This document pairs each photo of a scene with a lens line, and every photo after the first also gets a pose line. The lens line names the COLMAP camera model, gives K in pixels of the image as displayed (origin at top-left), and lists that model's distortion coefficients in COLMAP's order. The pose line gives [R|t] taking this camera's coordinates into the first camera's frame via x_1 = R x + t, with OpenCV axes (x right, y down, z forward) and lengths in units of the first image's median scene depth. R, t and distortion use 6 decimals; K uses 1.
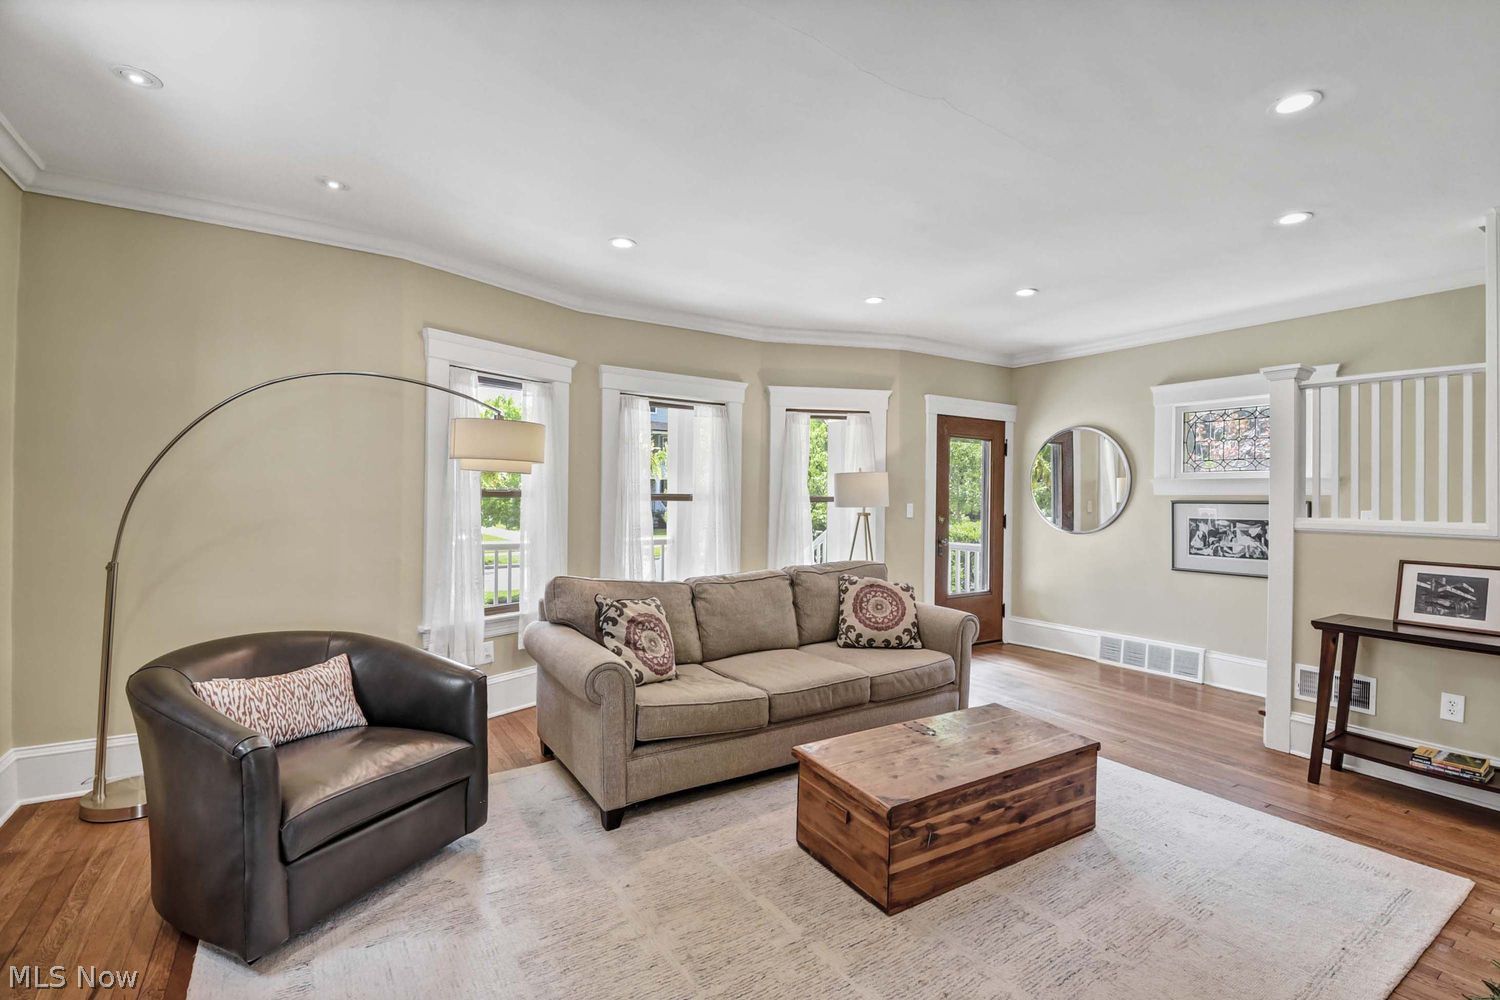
lens RADIAL K [[691.9, 0, 774.7], [0, 691.9, 497.5], [0, 0, 1]] dist [0.020166, -0.000298]
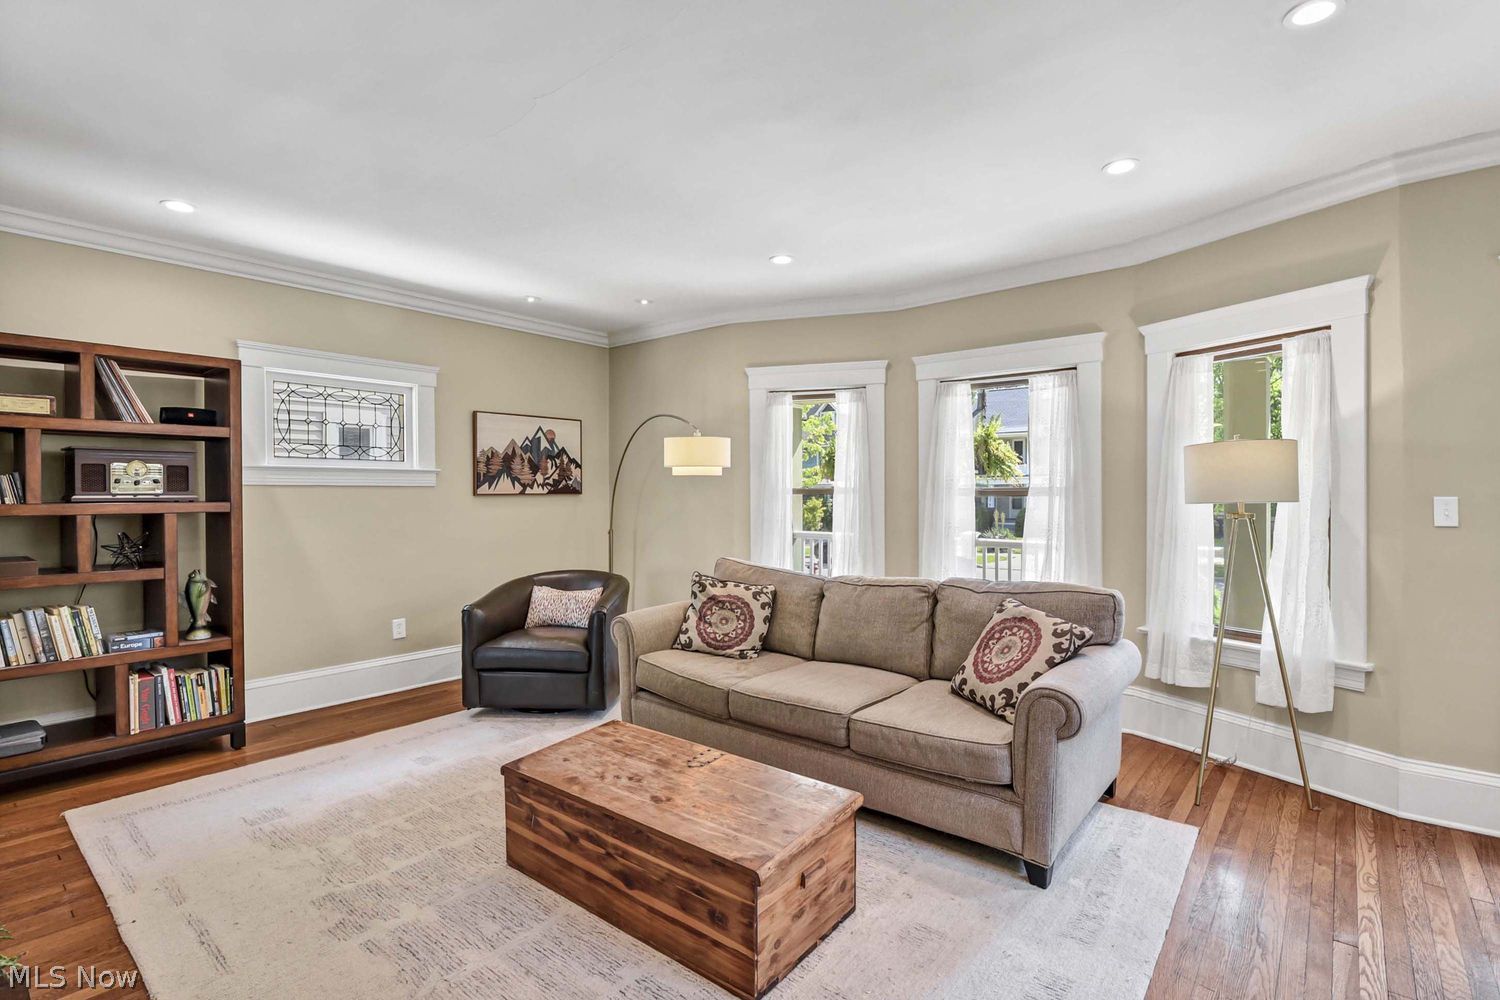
lens RADIAL K [[705.2, 0, 759.4], [0, 705.2, 507.2], [0, 0, 1]] dist [0.012982, -0.001246]
pose [[0.288227, 0.011657, -0.957491, 0.840106], [0.011394, 0.999813, 0.015602, 0.004397], [0.957494, -0.015406, 0.288041, 0.642997]]
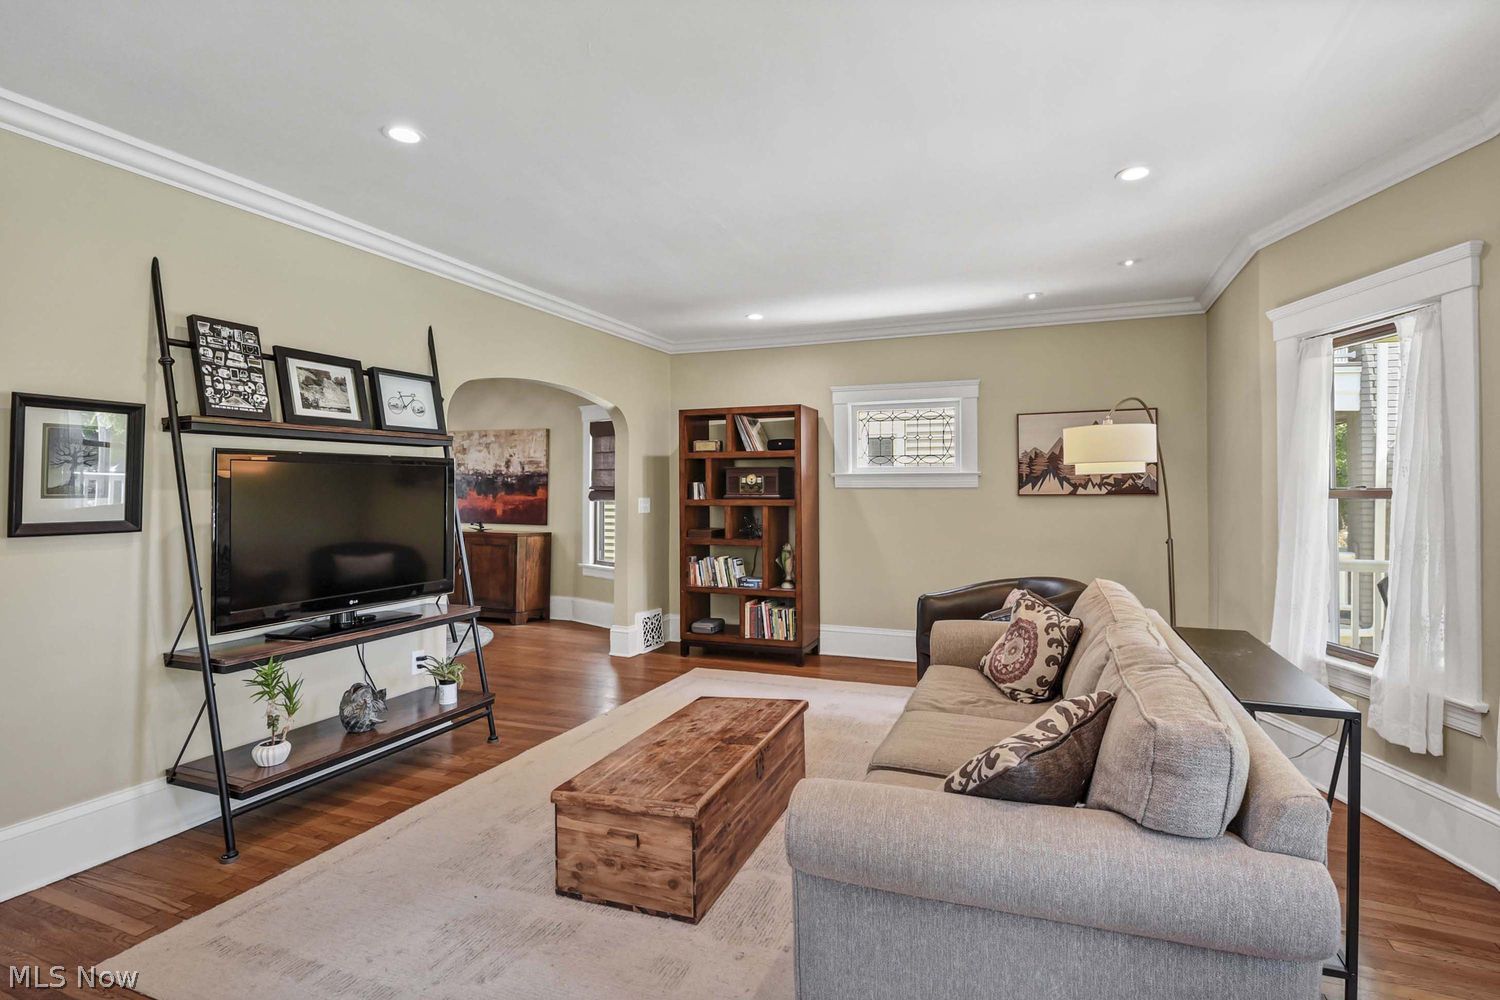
lens RADIAL K [[705.2, 0, 752.2], [0, 705.2, 490.8], [0, 0, 1]] dist [0.012982, -0.001246]
pose [[-0.810486, -0.007157, -0.585715, 0.600622], [-0.001530, 0.999948, -0.010101, 0.001334], [0.585757, -0.007291, -0.810454, 1.405698]]
